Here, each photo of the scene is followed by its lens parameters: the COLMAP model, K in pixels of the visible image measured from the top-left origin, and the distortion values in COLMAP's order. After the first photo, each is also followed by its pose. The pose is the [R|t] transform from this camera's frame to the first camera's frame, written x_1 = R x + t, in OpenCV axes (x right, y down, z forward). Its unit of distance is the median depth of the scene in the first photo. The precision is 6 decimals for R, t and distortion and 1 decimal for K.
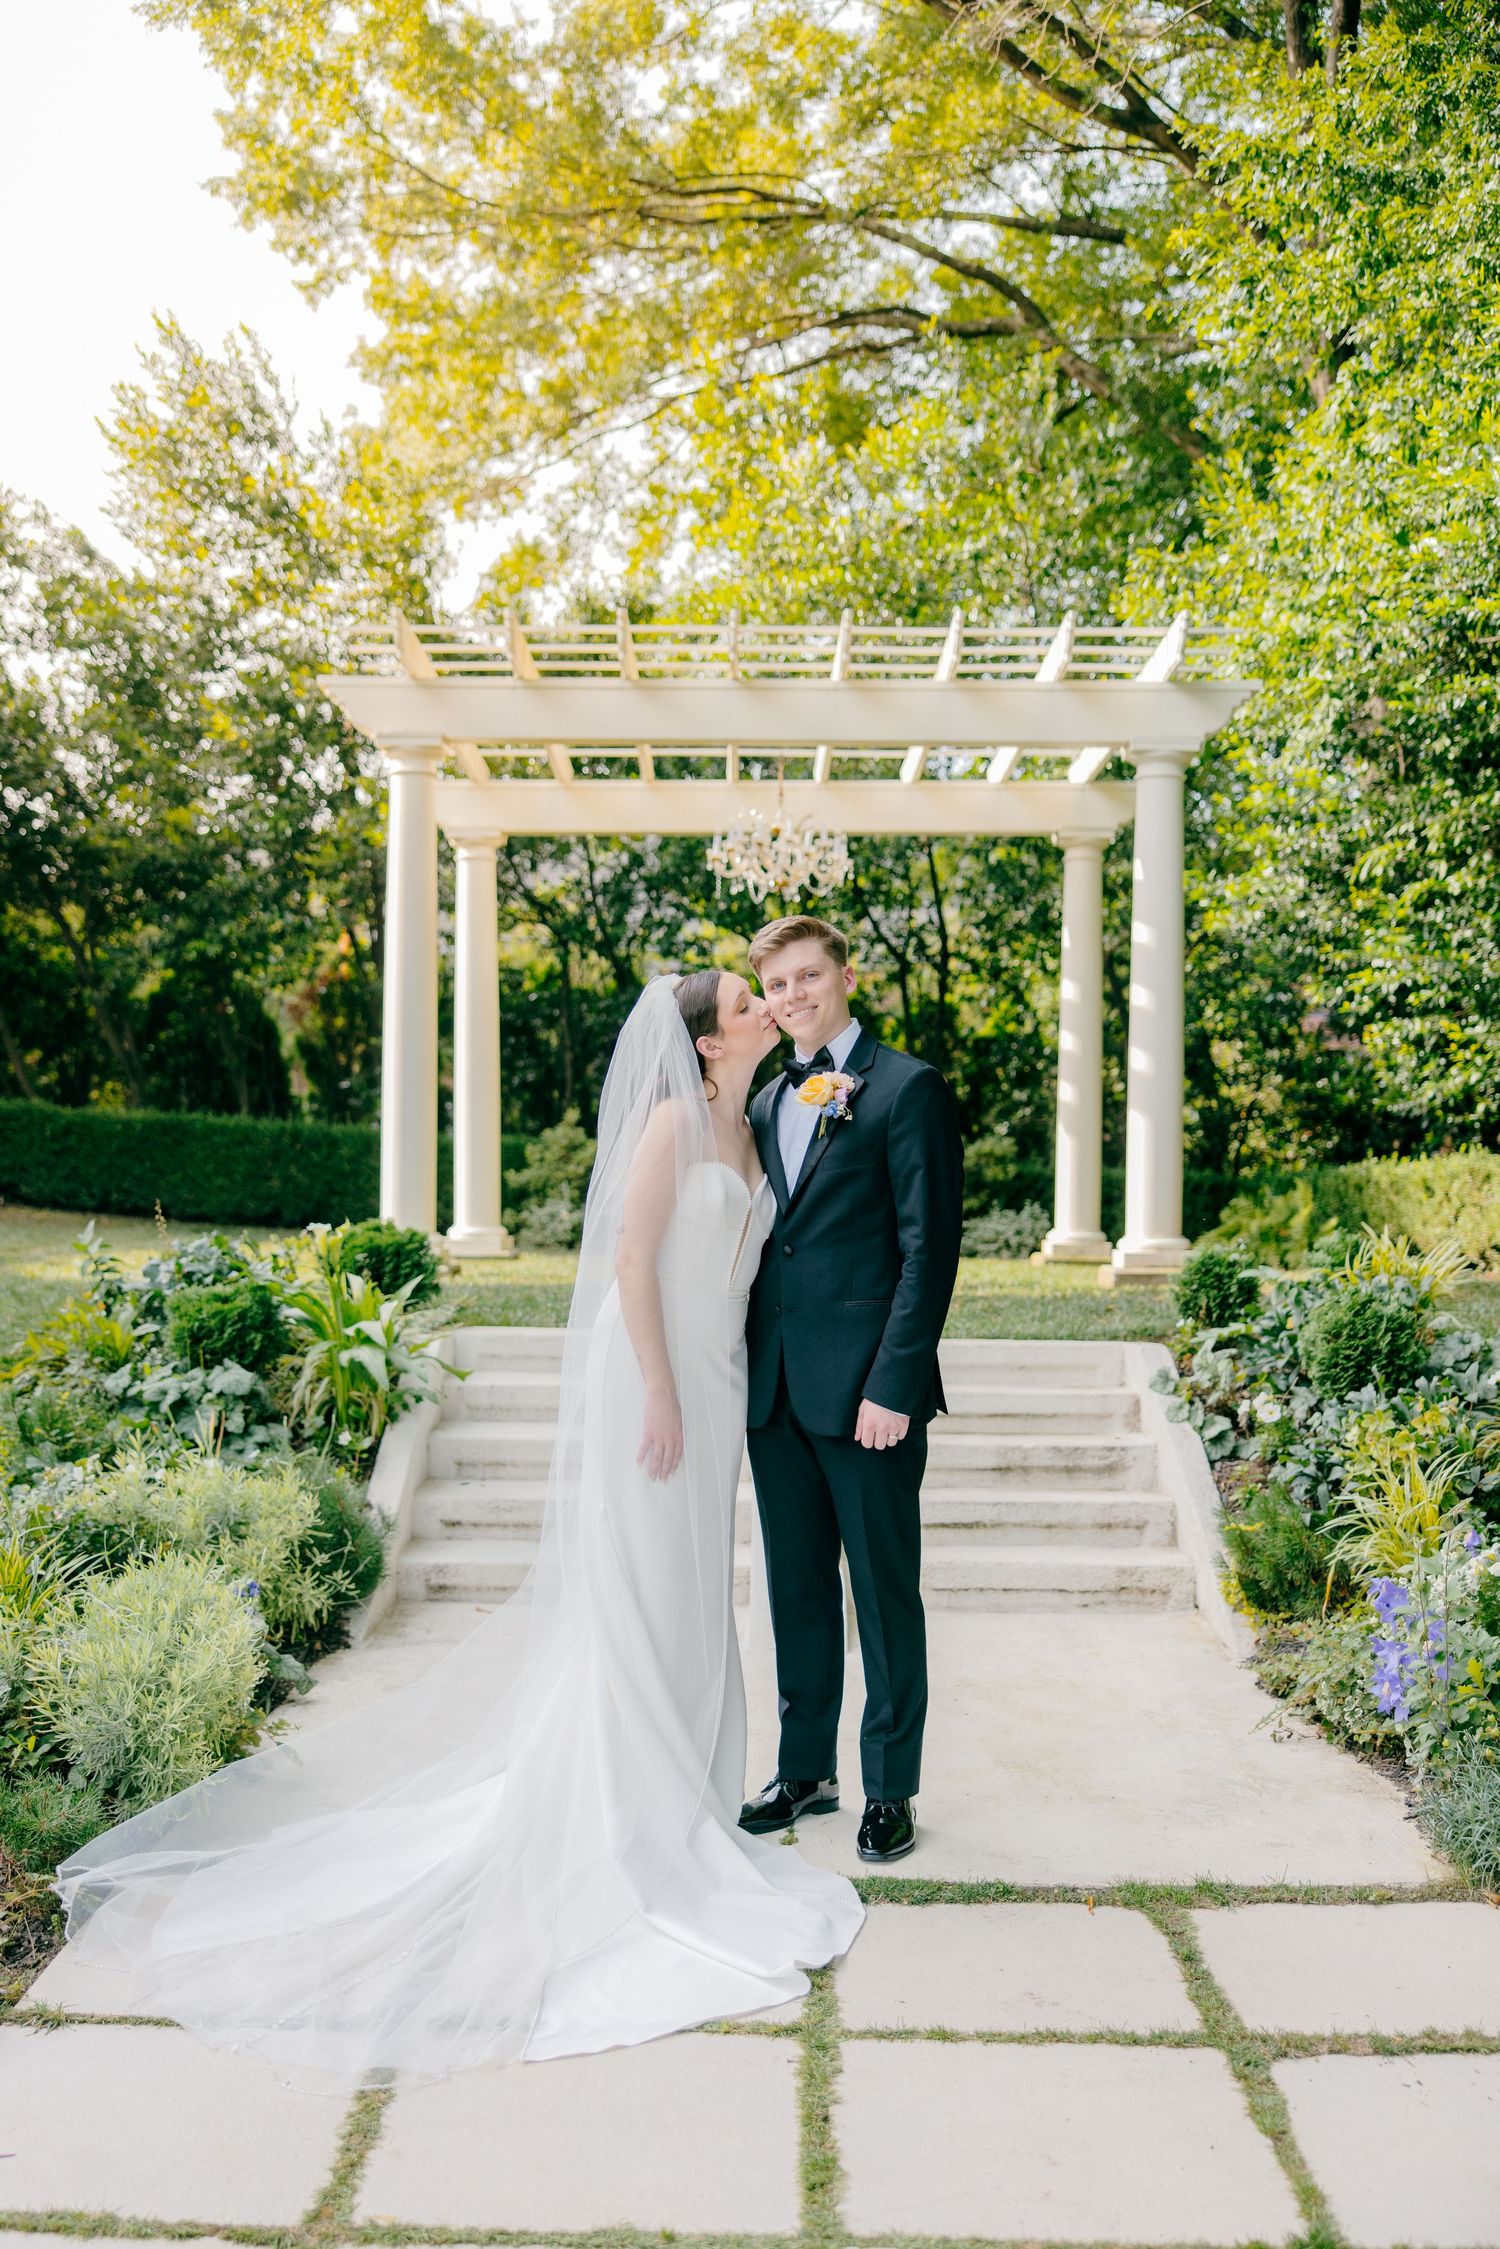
lens RADIAL K [[2282.1, 0, 697.5], [0, 2282.1, 1167.9], [0, 0, 1]] dist [0.007867, -0.002598]
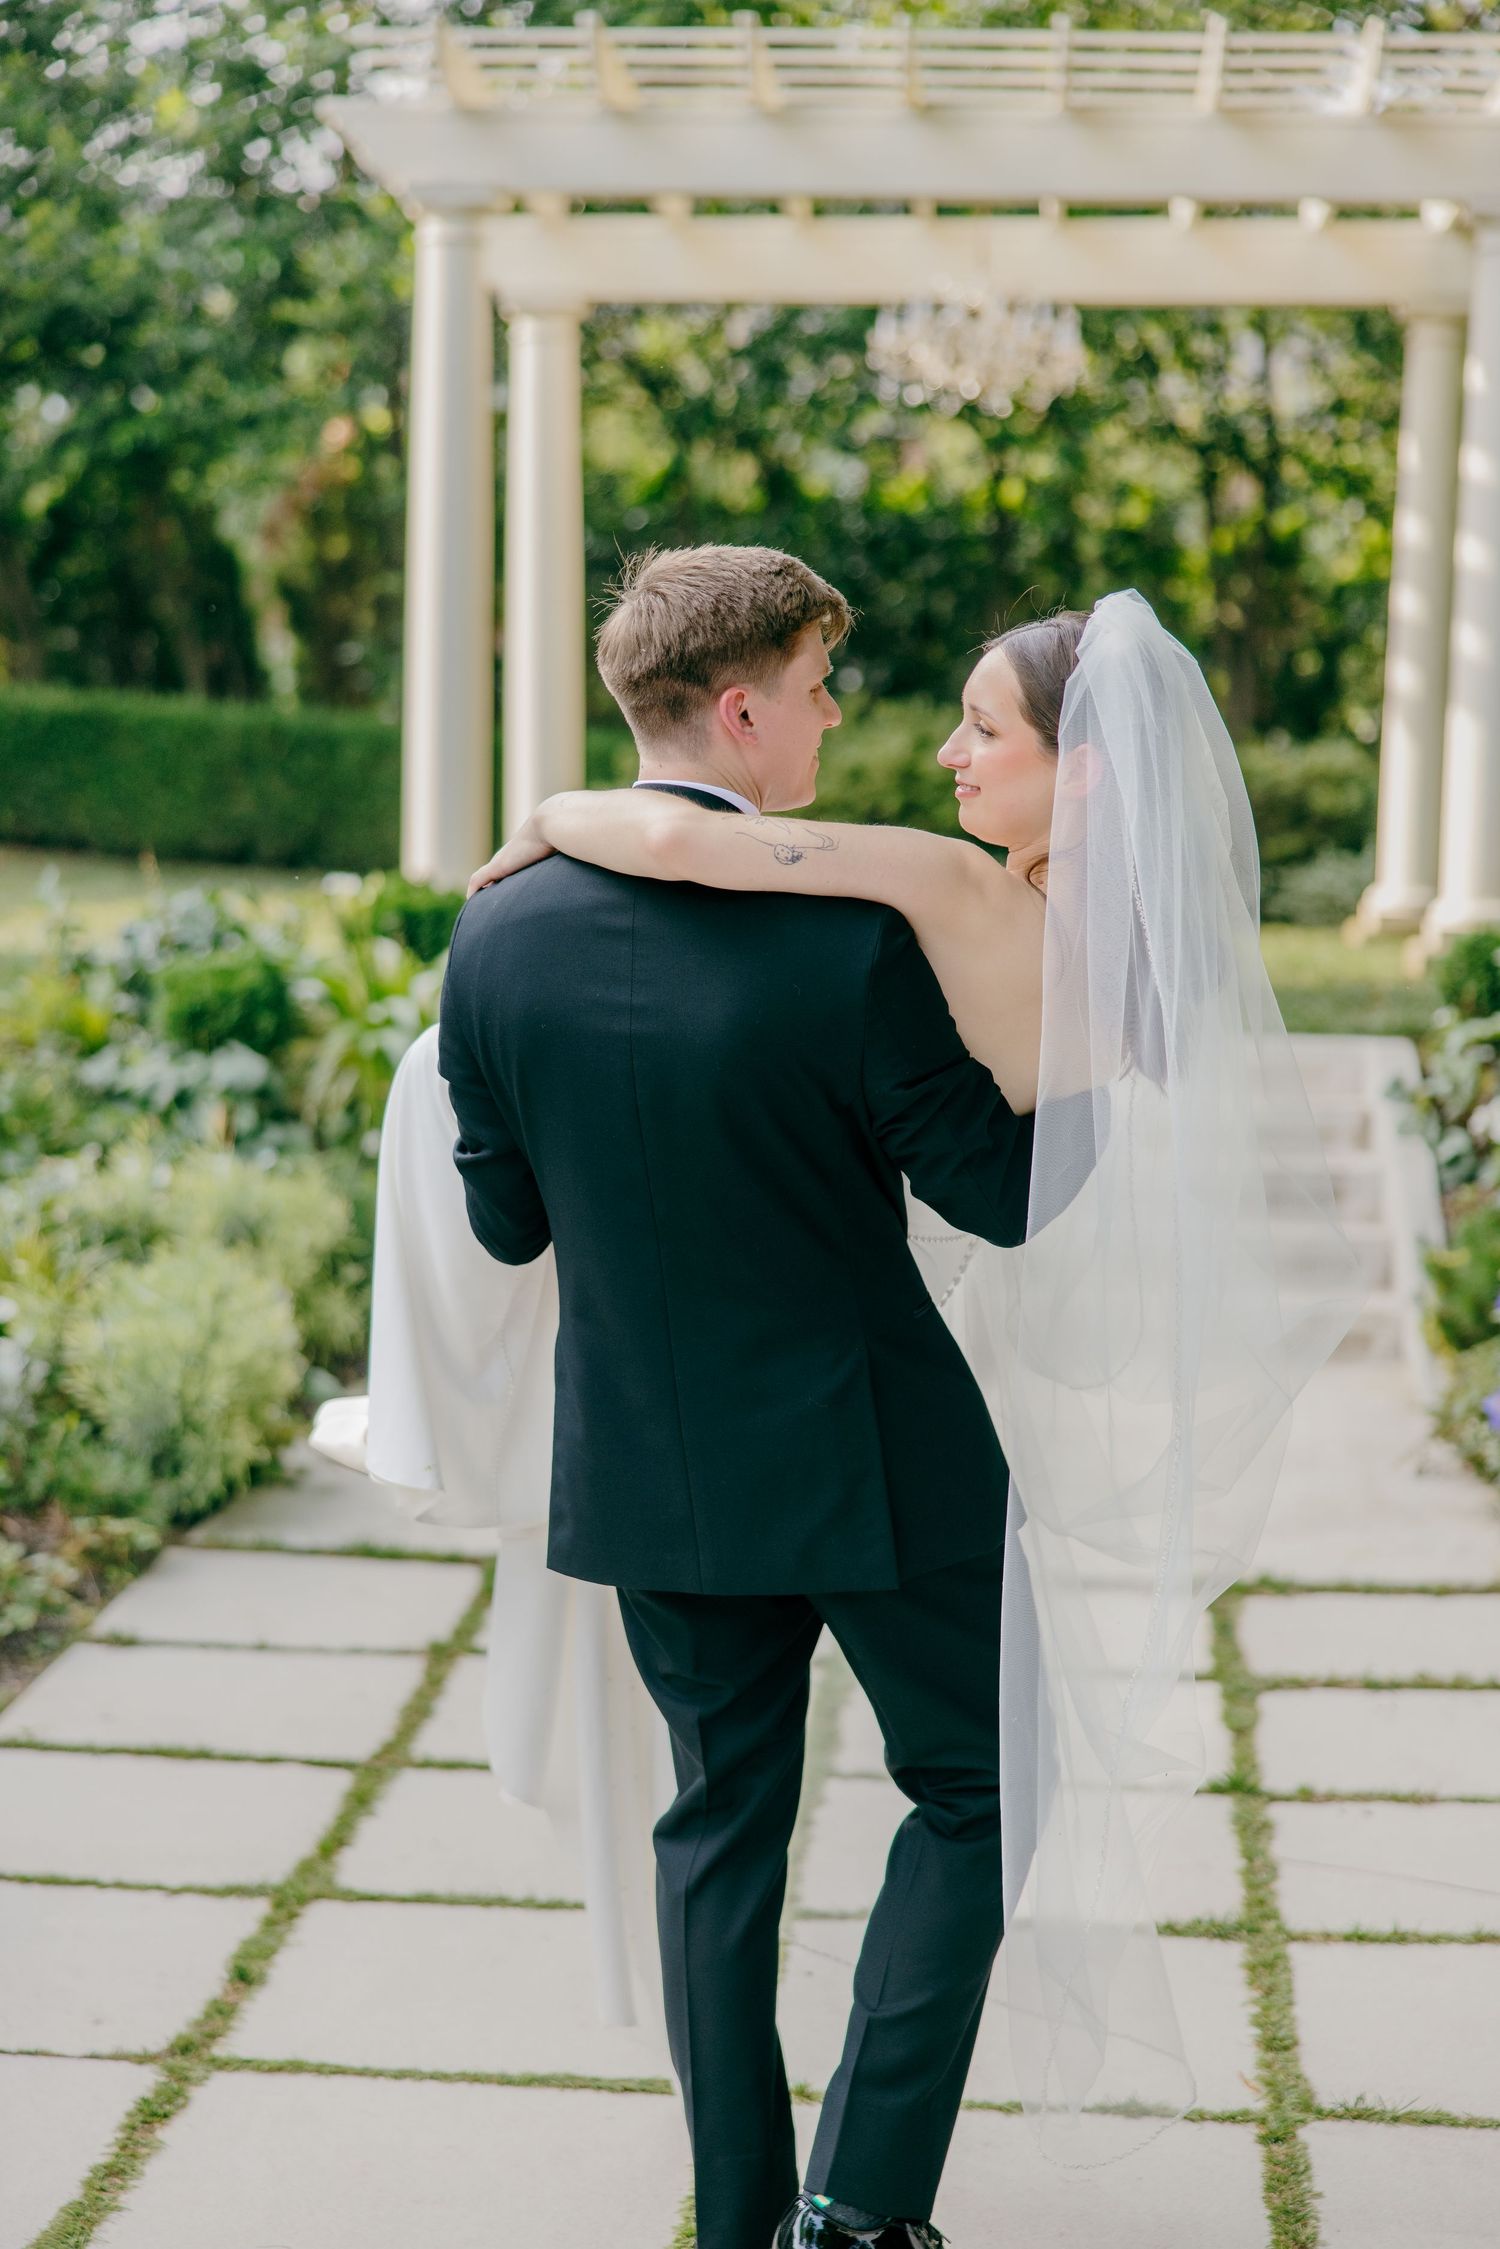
lens RADIAL K [[3917.0, 0, 745.7], [0, 3917.0, 1172.2], [0, 0, 1]] dist [0.008534, -0.078147]
pose [[0.998783, 0.013357, -0.047469, 0.022532], [-0.008346, 0.994518, 0.104230, -0.009380], [0.048601, -0.103707, 0.993420, -0.193541]]
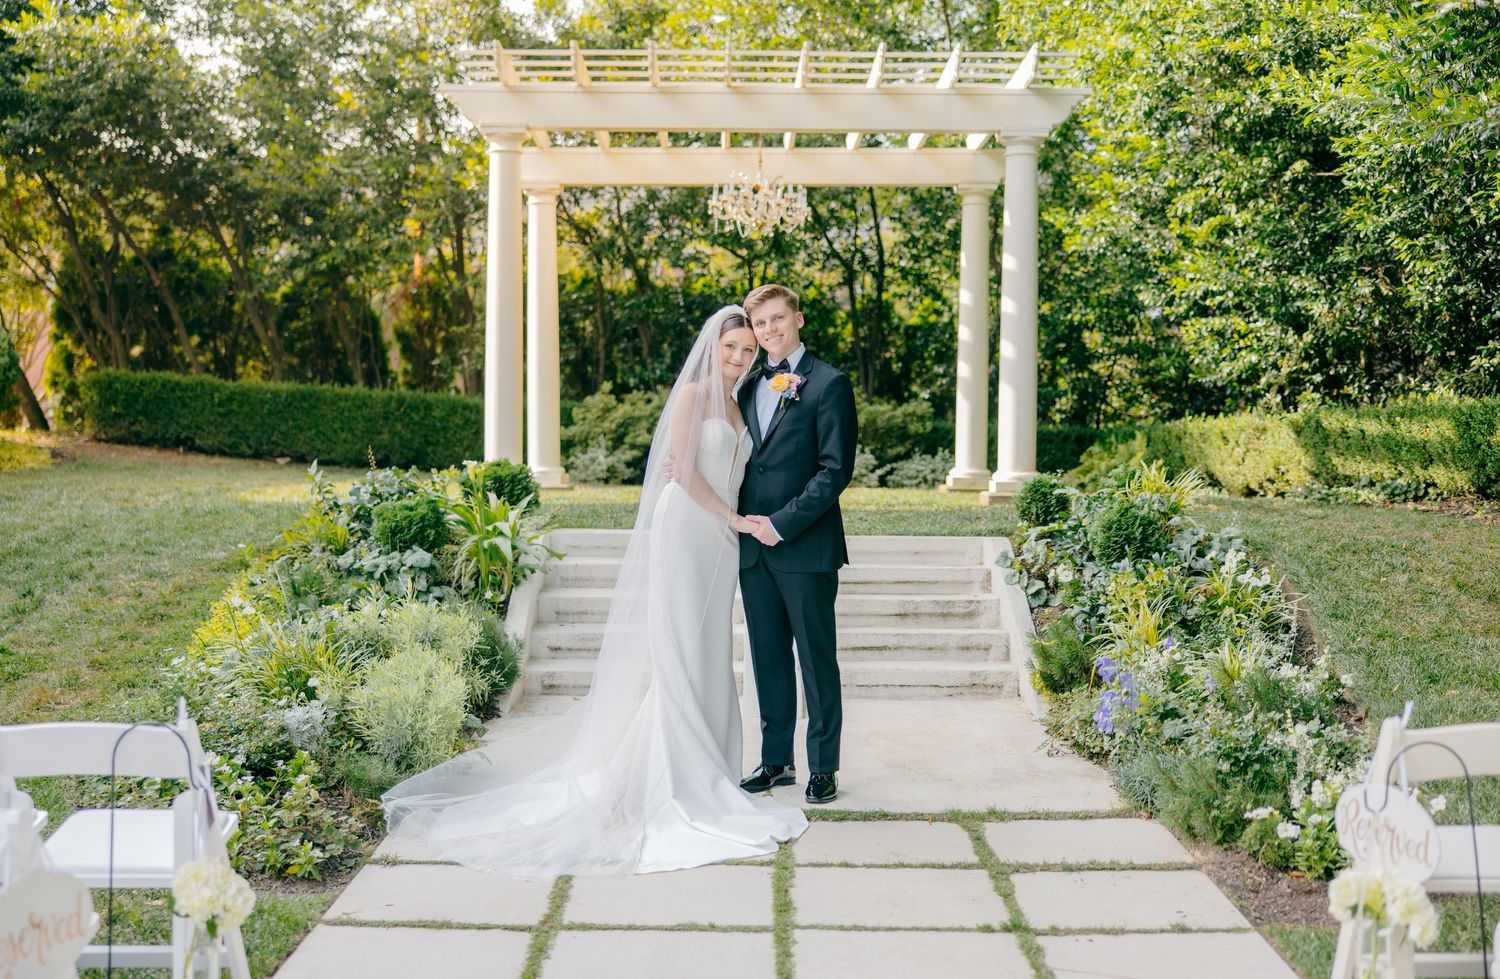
lens RADIAL K [[1861.7, 0, 722.2], [0, 1861.7, 462.2], [0, 0, 1]] dist [0.017463, 0.039770]
pose [[0.999856, -0.002822, 0.016759, -0.006300], [0.002481, 0.999790, 0.020347, -0.000161], [-0.016812, -0.020303, 0.999653, -0.147146]]
